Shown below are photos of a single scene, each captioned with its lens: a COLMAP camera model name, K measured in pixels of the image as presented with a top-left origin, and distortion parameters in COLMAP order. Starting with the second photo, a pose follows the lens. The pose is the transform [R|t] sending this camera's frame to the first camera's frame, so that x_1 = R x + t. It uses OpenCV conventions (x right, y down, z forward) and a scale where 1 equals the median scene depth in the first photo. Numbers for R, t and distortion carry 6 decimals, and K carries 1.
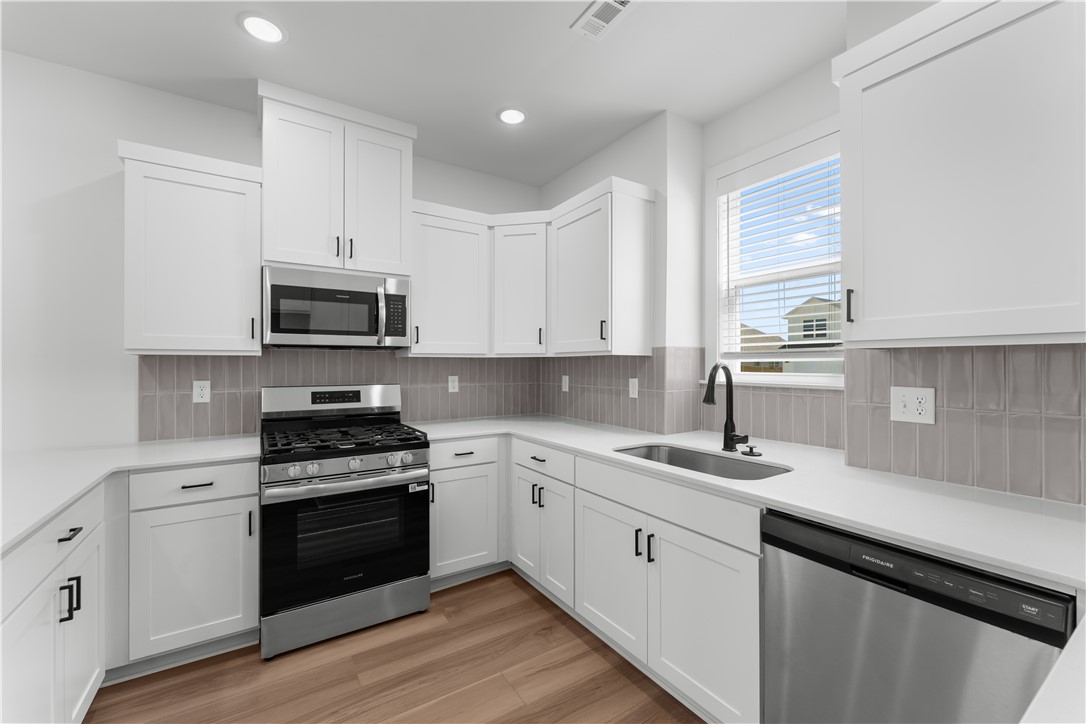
lens RADIAL K [[435.7, 0, 537.1], [0, 435.7, 360.3], [0, 0, 1]] dist [-0.000132, 0.000081]
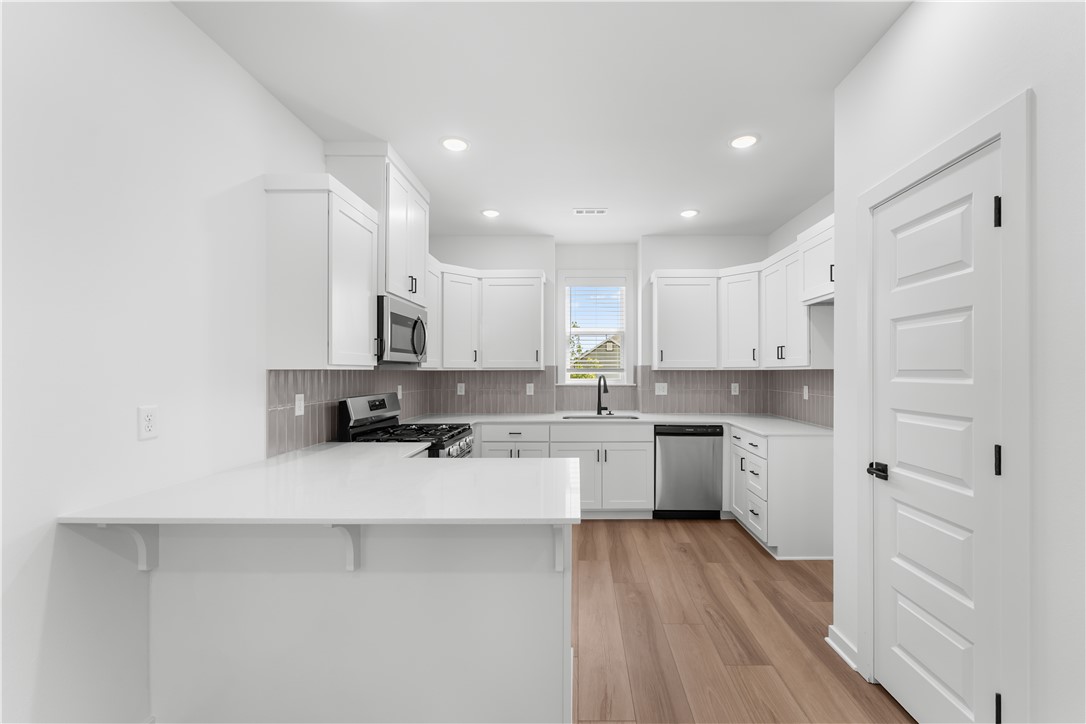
lens RADIAL K [[452.8, 0, 577.4], [0, 452.8, 371.1], [0, 0, 1]] dist [0.001184, 0.000035]
pose [[0.535296, 0.001503, 0.844663, -1.264213], [-0.007565, 0.999967, 0.003015, -0.014441], [-0.844630, -0.008004, 0.535290, -0.104976]]
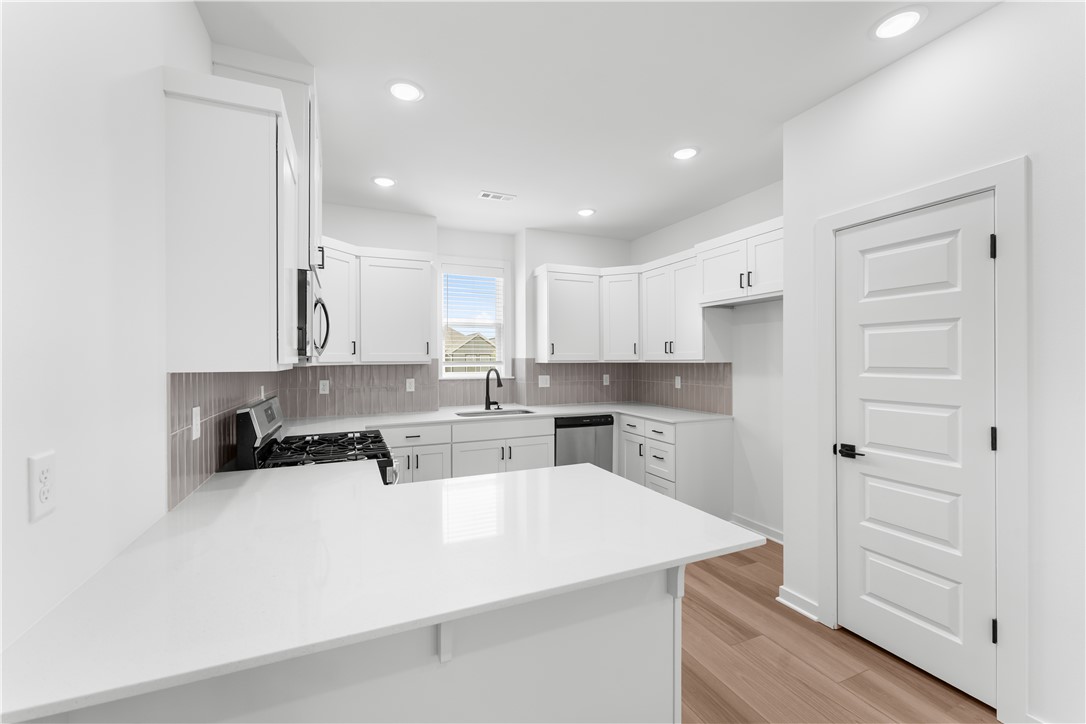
lens RADIAL K [[435.7, 0, 537.1], [0, 435.7, 360.3], [0, 0, 1]] dist [-0.000132, 0.000081]
pose [[0.153402, -0.001288, 0.988163, -1.310487], [-0.004626, 0.999987, 0.002022, -0.029637], [-0.988153, -0.004881, 0.153394, 0.360519]]
